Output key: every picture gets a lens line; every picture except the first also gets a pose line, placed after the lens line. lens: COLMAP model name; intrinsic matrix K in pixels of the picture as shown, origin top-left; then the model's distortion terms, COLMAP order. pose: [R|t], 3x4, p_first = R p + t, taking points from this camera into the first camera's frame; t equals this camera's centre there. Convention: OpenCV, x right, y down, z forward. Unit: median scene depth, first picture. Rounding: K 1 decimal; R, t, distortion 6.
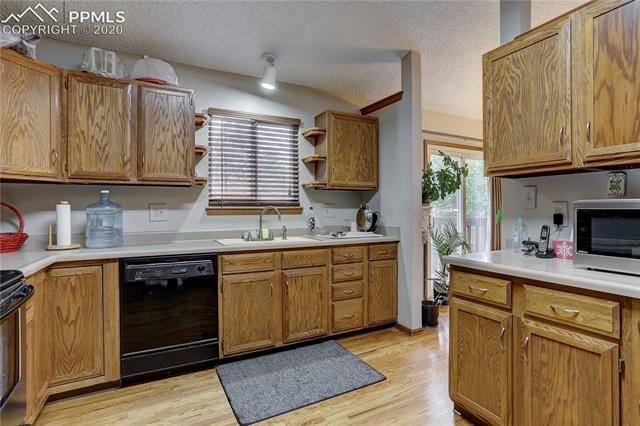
lens RADIAL K [[331.7, 0, 319.3], [0, 331.7, 210.5], [0, 0, 1]] dist [-0.002736, 0.000490]
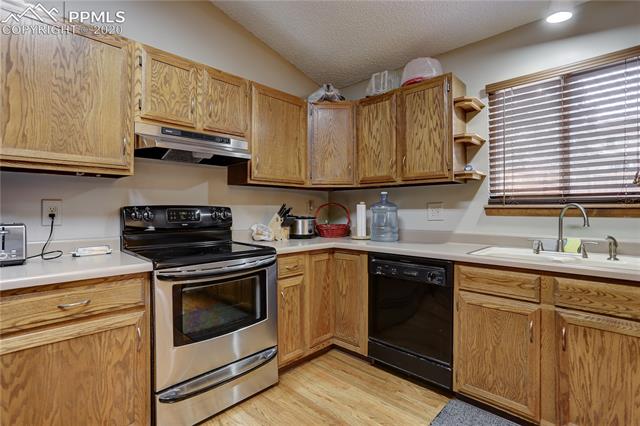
lens RADIAL K [[306.6, 0, 320.7], [0, 306.6, 210.1], [0, 0, 1]] dist [-0.029037, 0.006477]
pose [[0.330525, 0.005165, -0.943783, 0.289595], [-0.005671, 0.999978, 0.003487, 0.000202], [0.943780, 0.004199, 0.330547, 0.433946]]
